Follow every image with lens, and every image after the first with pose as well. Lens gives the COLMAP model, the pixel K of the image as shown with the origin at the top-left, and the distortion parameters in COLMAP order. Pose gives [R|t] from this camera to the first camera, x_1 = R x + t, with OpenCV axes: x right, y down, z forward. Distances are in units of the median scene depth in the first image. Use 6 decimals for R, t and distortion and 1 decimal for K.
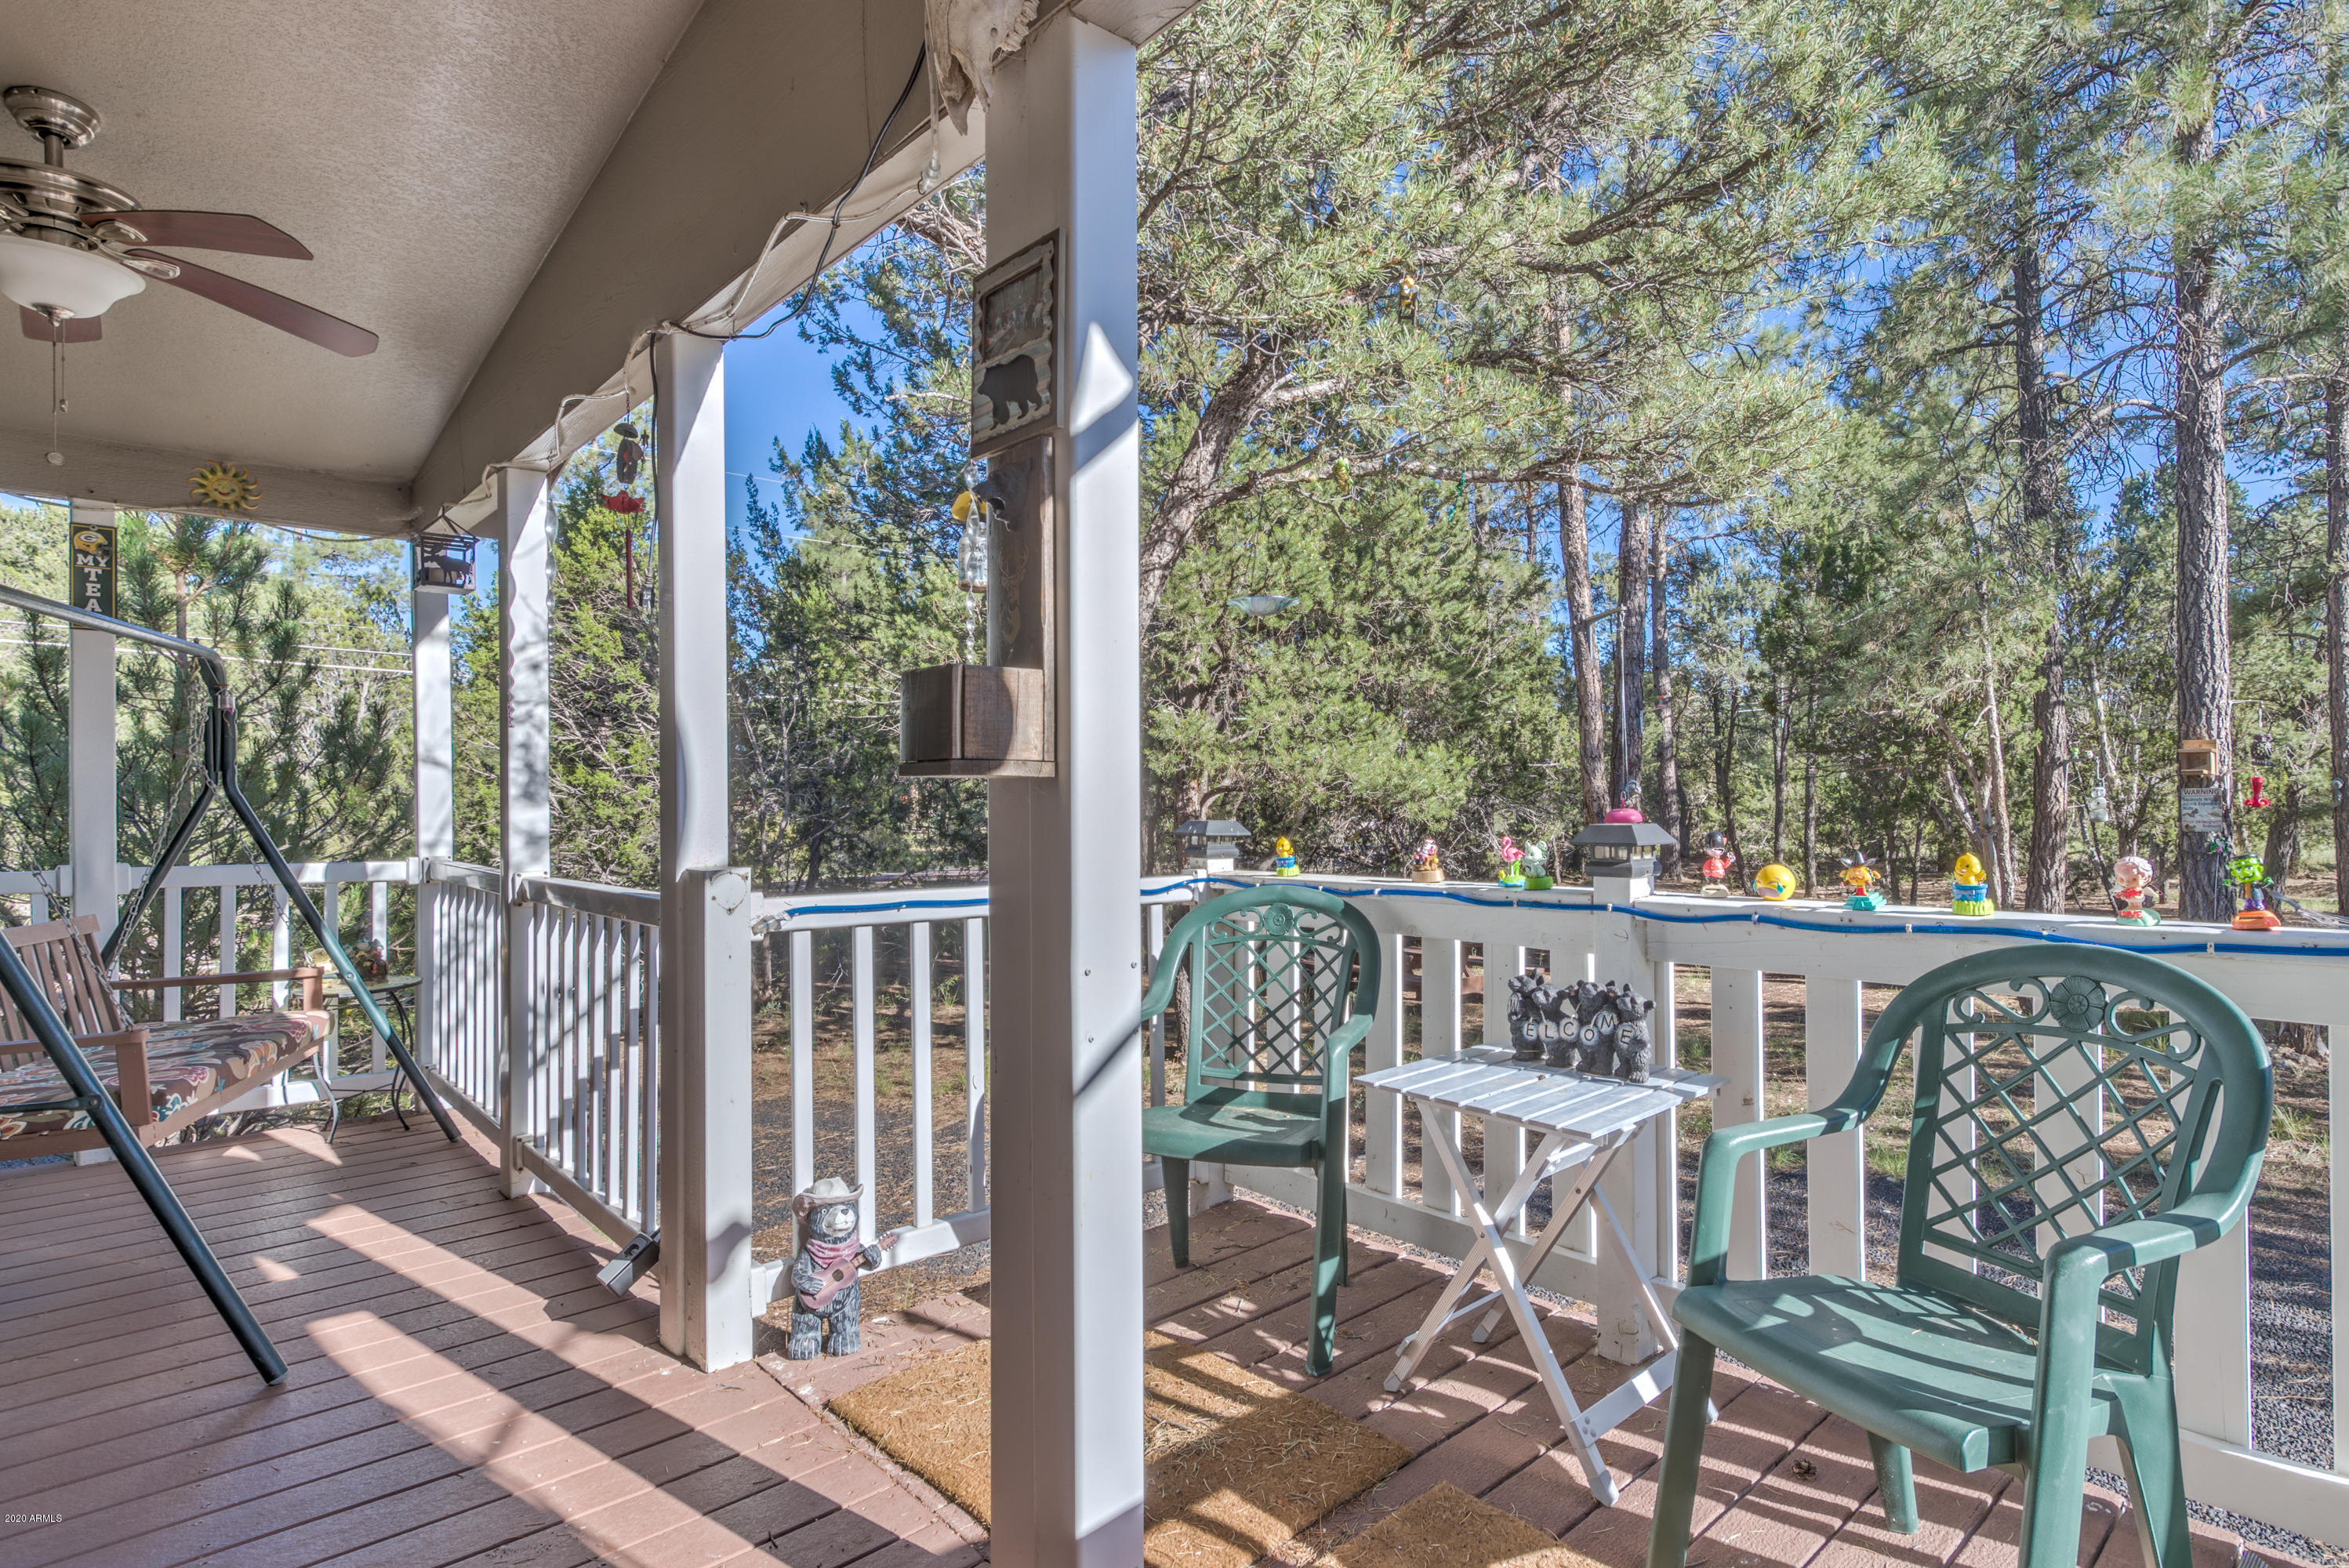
lens RADIAL K [[1178.9, 0, 1176.1], [0, 1178.9, 778.3], [0, 0, 1]] dist [0.005891, -0.000511]
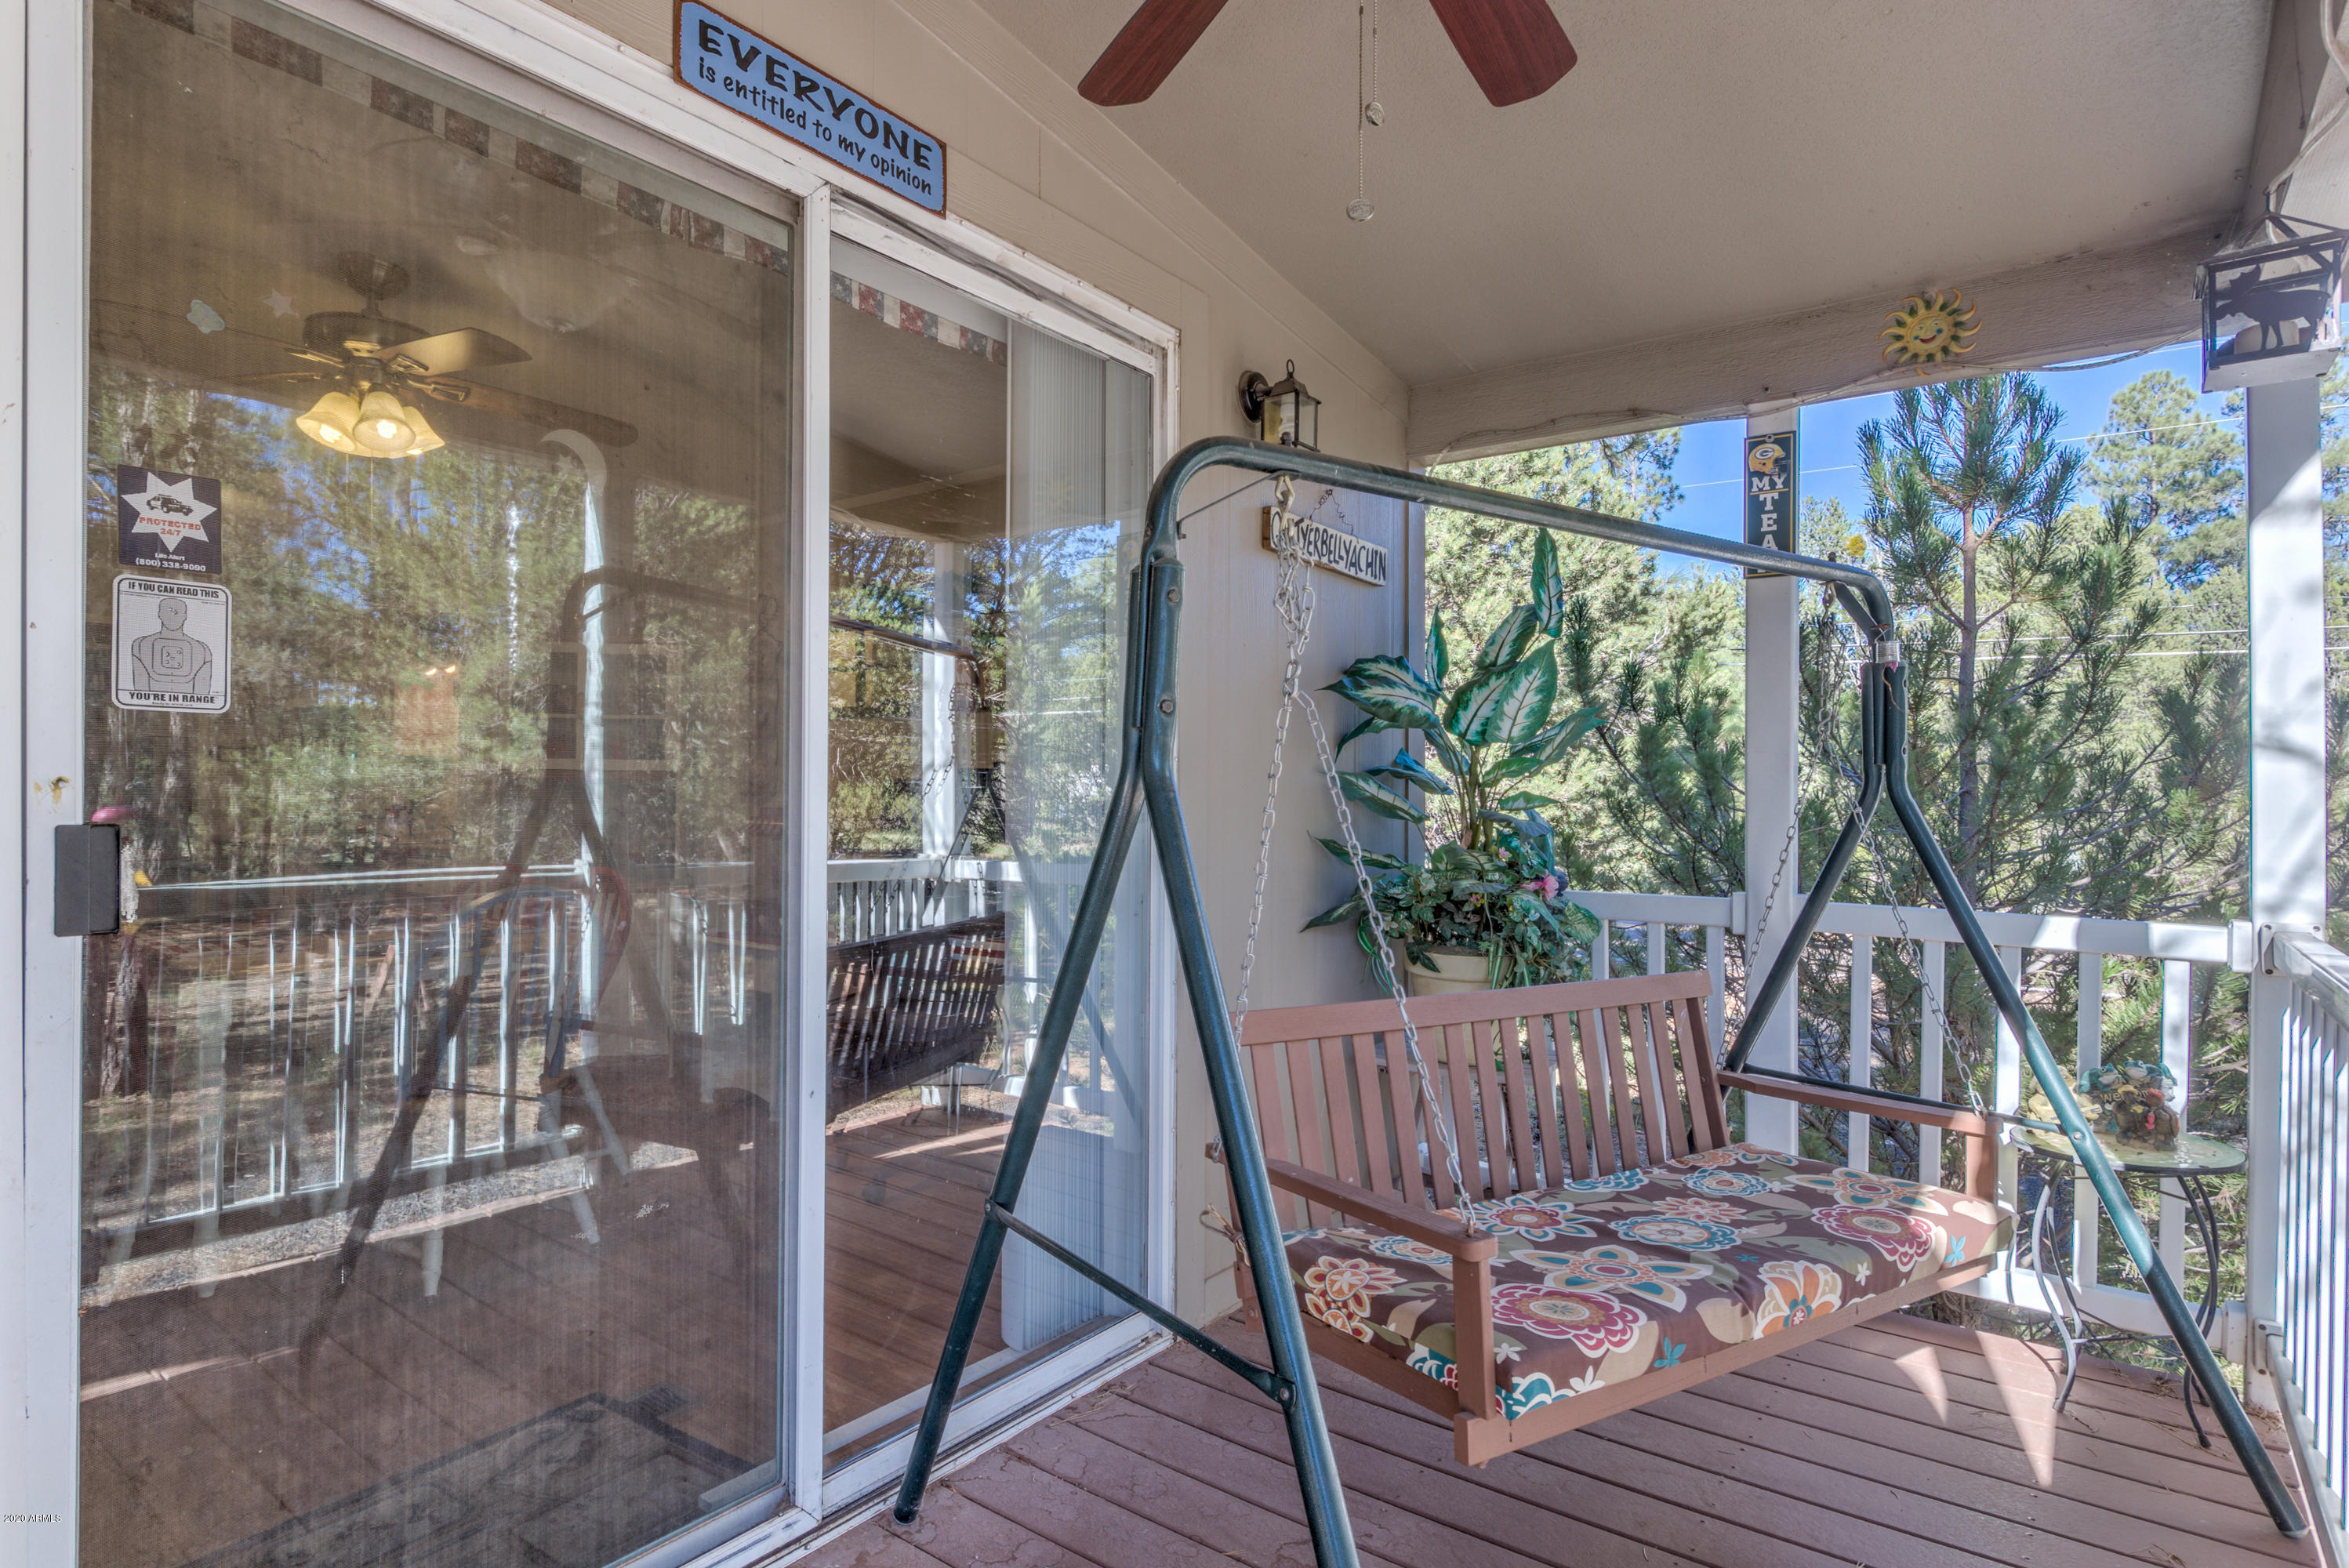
lens RADIAL K [[1322.4, 0, 1182.0], [0, 1322.4, 799.4], [0, 0, 1]] dist [0.019127, -0.001501]
pose [[0.242704, 0.015450, -0.969977, -0.186670], [-0.004105, 0.999881, 0.014899, 0.001974], [0.970092, 0.000365, 0.242739, 0.417934]]
